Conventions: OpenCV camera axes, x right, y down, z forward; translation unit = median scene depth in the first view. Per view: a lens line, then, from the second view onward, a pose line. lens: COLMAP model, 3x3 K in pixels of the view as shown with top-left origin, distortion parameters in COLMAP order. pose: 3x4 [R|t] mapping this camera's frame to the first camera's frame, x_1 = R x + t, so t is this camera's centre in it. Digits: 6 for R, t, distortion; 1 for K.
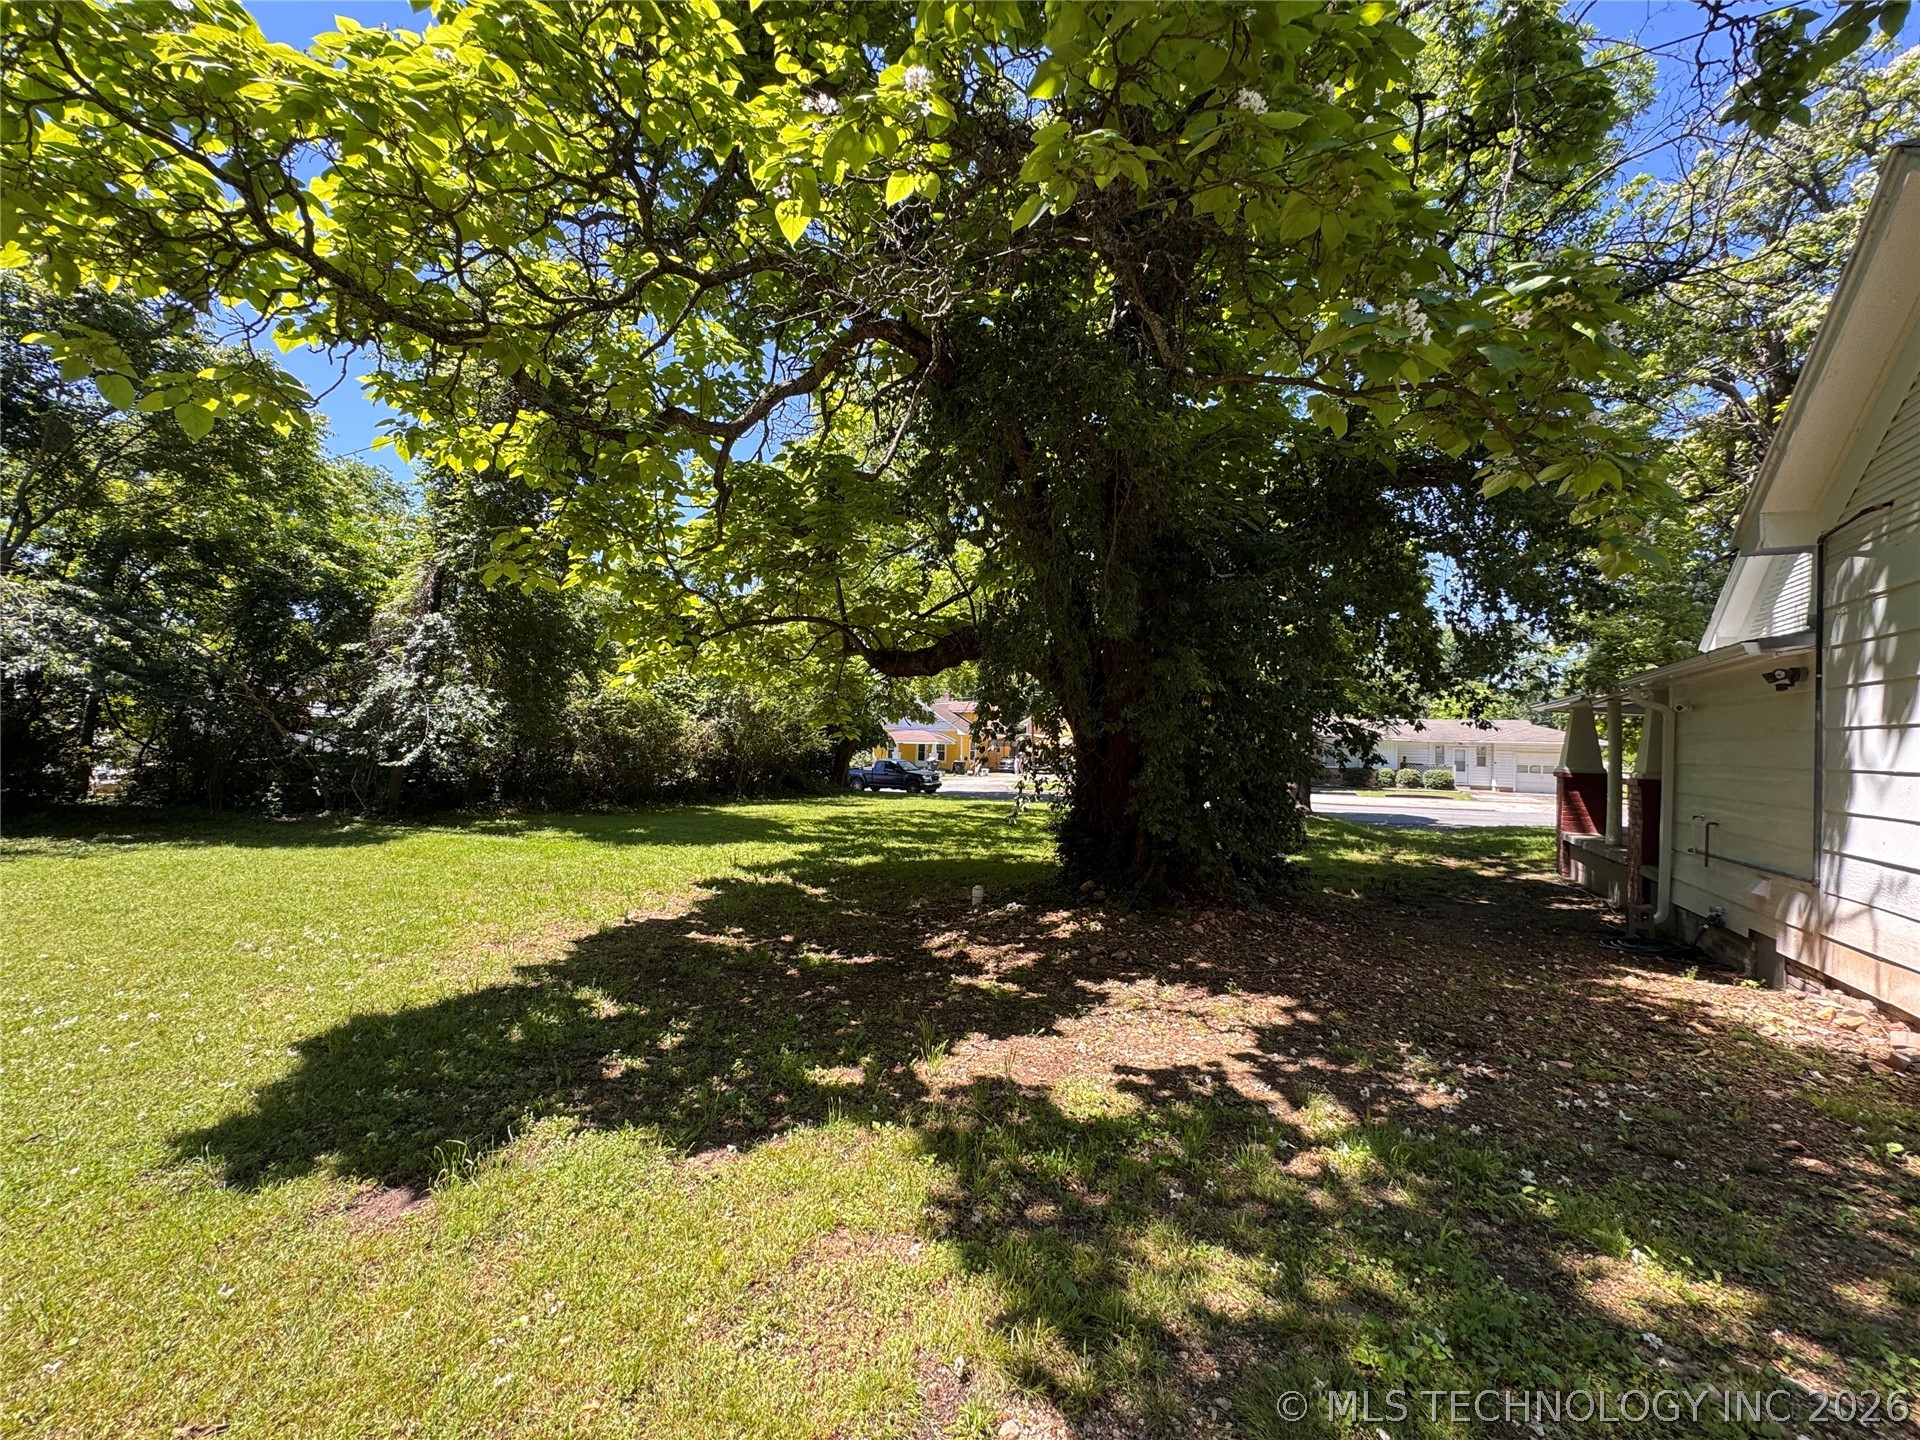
lens RADIAL K [[756.1, 0, 960.0], [0, 756.1, 720.0], [0, 0, 1]] dist [0.000263, 0.000032]
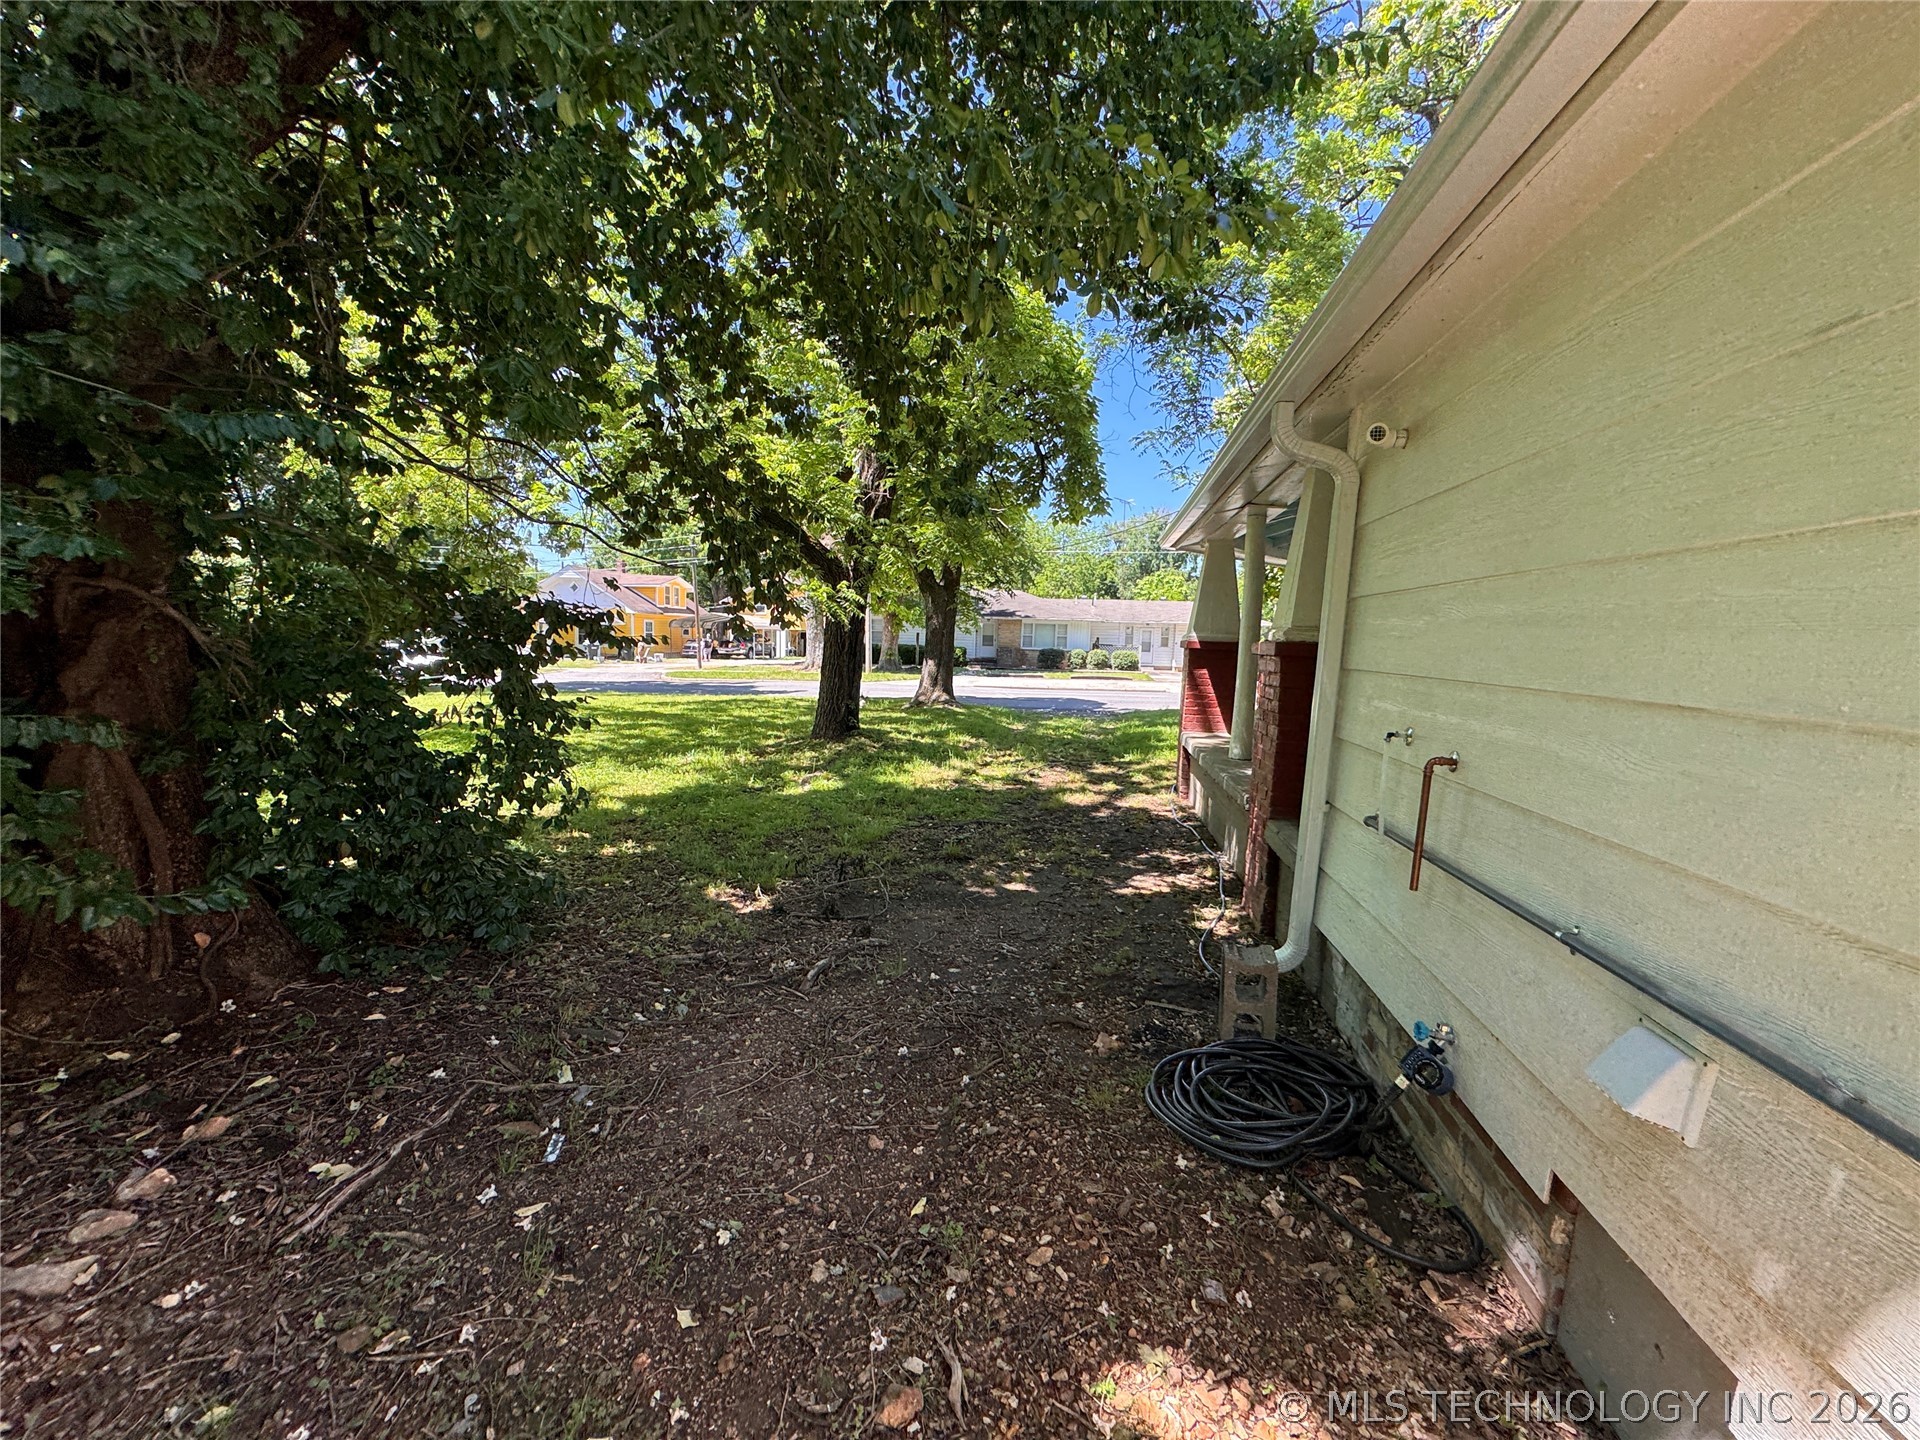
lens RADIAL K [[756.1, 0, 960.0], [0, 756.1, 720.0], [0, 0, 1]] dist [0.000263, 0.000032]
pose [[0.950234, -0.029580, 0.310129, 0.283494], [-0.017612, 0.988790, 0.148273, 0.030937], [-0.311038, -0.146356, 0.939061, 0.309989]]
